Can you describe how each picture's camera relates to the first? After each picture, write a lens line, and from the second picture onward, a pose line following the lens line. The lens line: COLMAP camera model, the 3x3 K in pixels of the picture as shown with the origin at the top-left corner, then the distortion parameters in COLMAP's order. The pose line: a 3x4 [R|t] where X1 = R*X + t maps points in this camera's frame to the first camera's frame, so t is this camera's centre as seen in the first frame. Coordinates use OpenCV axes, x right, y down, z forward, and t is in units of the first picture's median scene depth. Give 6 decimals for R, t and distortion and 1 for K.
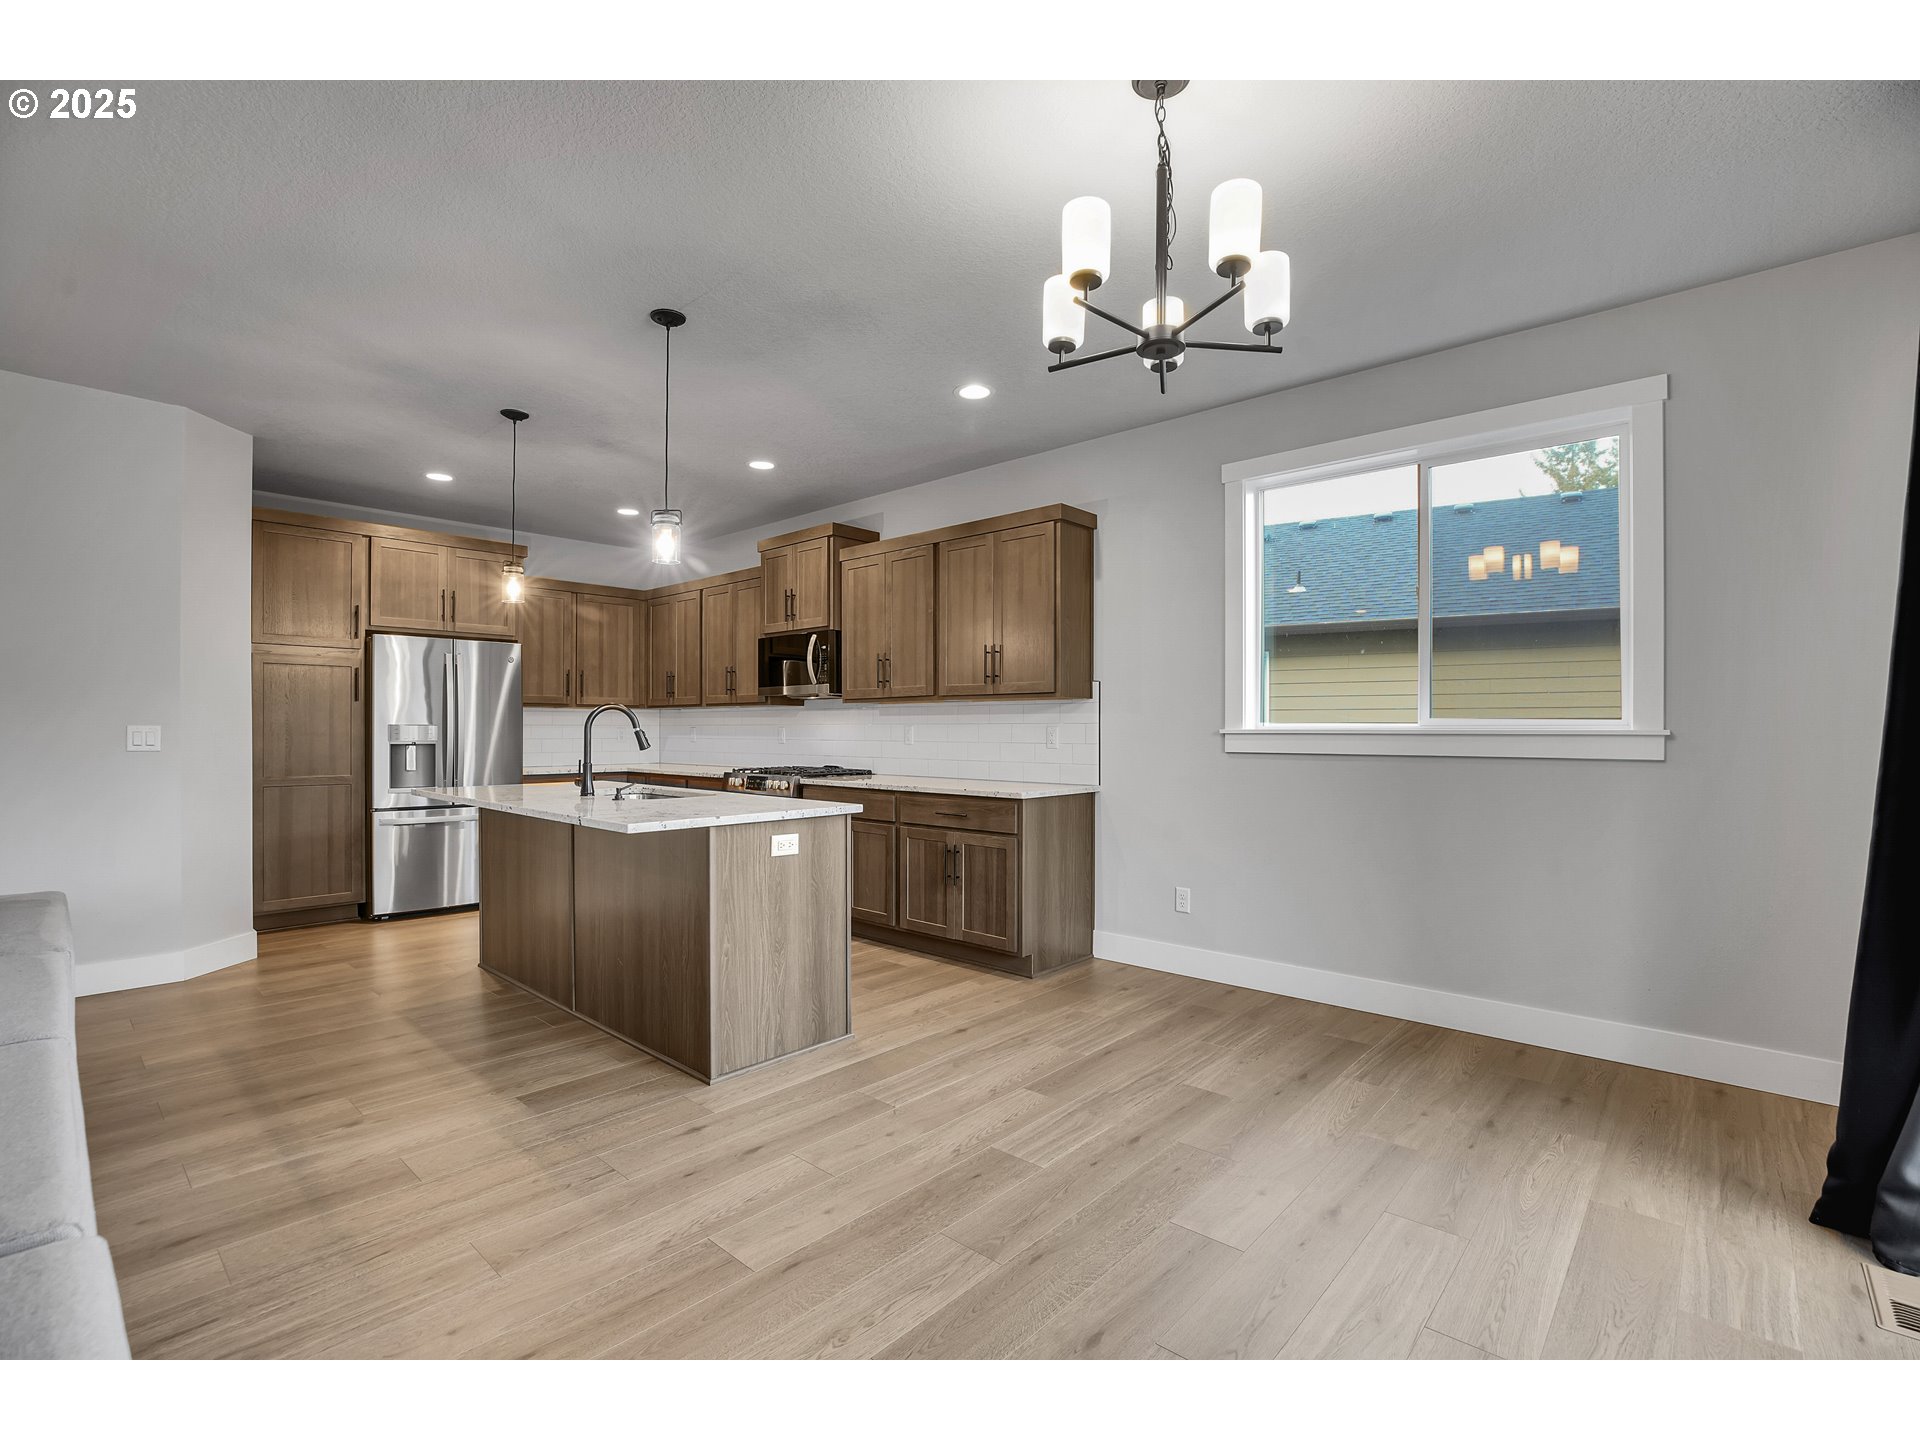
lens RADIAL K [[882.1, 0, 950.0], [0, 882.1, 723.7], [0, 0, 1]] dist [-0.006207, -0.000185]
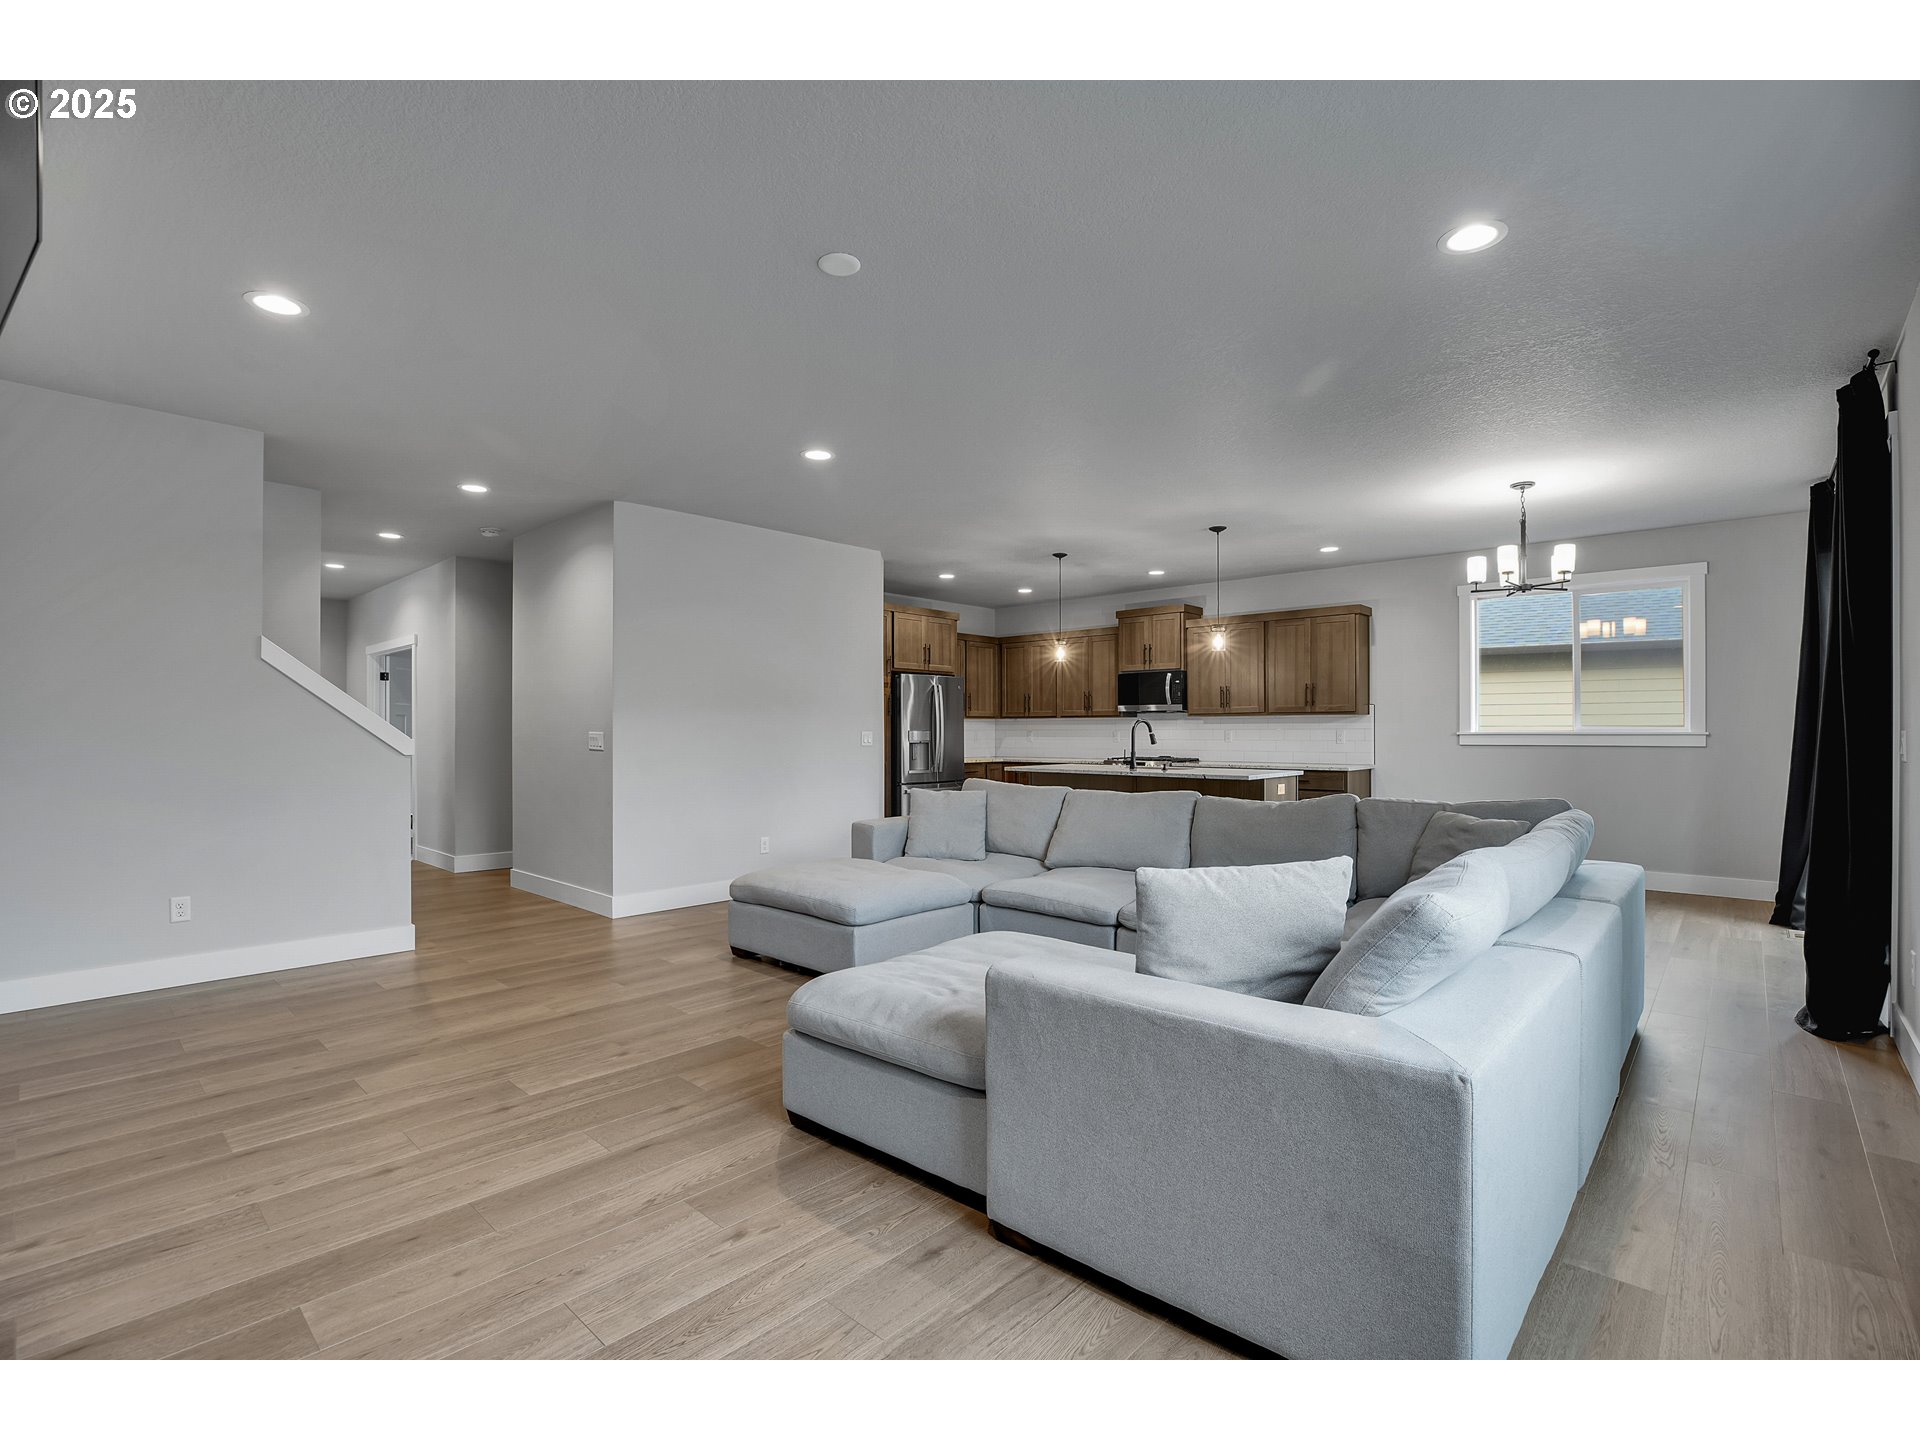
lens RADIAL K [[882.1, 0, 966.9], [0, 882.1, 728.9], [0, 0, 1]] dist [-0.006207, -0.000185]
pose [[0.999996, -0.002271, 0.001459, -0.527852], [0.002266, 0.999989, 0.004044, -0.007449], [-0.001468, -0.004041, 0.999991, -0.605714]]
